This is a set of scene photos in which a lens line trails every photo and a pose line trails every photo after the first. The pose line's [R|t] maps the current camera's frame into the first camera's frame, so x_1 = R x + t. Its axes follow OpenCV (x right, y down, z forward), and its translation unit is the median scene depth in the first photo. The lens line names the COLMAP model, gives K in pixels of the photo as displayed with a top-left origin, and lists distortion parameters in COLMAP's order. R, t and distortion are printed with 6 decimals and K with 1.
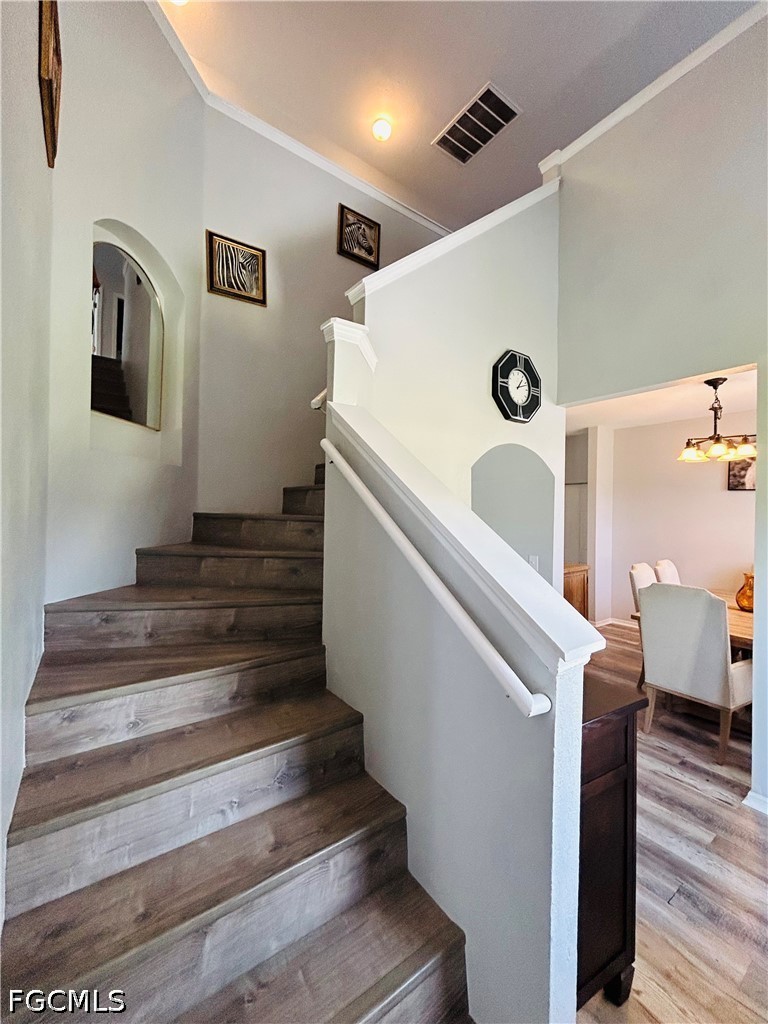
lens RADIAL K [[414.1, 0, 381.6], [0, 414.1, 508.5], [0, 0, 1]] dist [-0.000660, 0.001715]
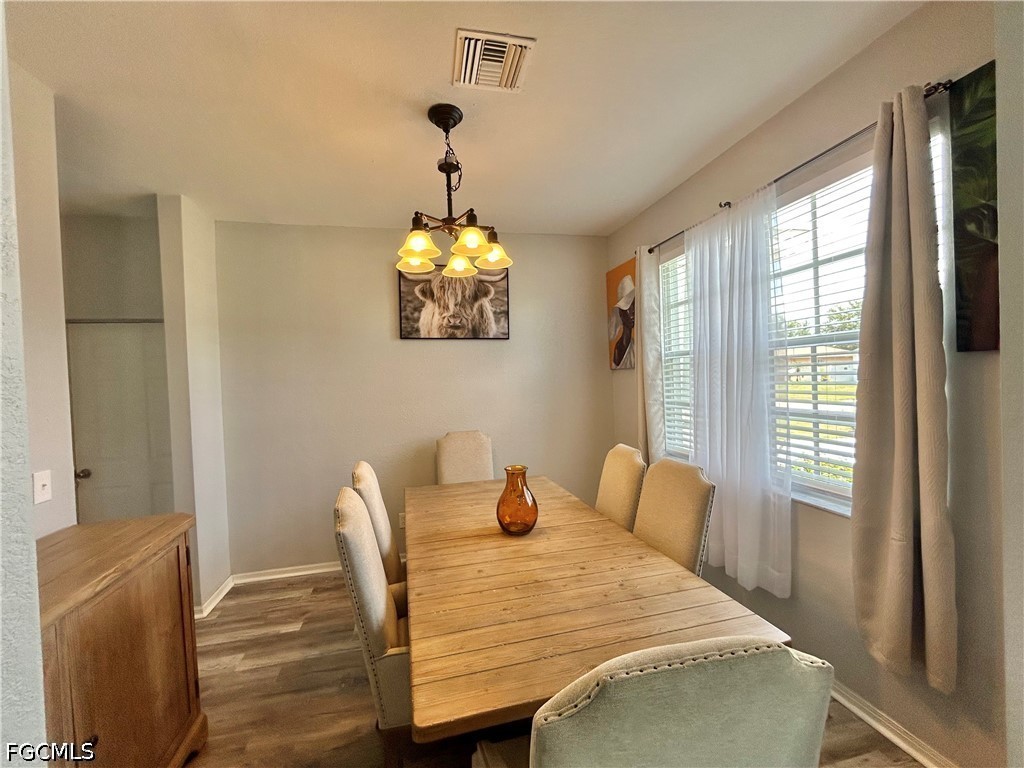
lens RADIAL K [[414.1, 0, 510.0], [0, 414.1, 384.1], [0, 0, 1]] dist [-0.000660, 0.001715]
pose [[0.387745, -0.039405, 0.920924, 0.263938], [0.024849, 0.999170, 0.032290, 0.015492], [-0.921432, 0.010364, 0.388403, 0.568752]]
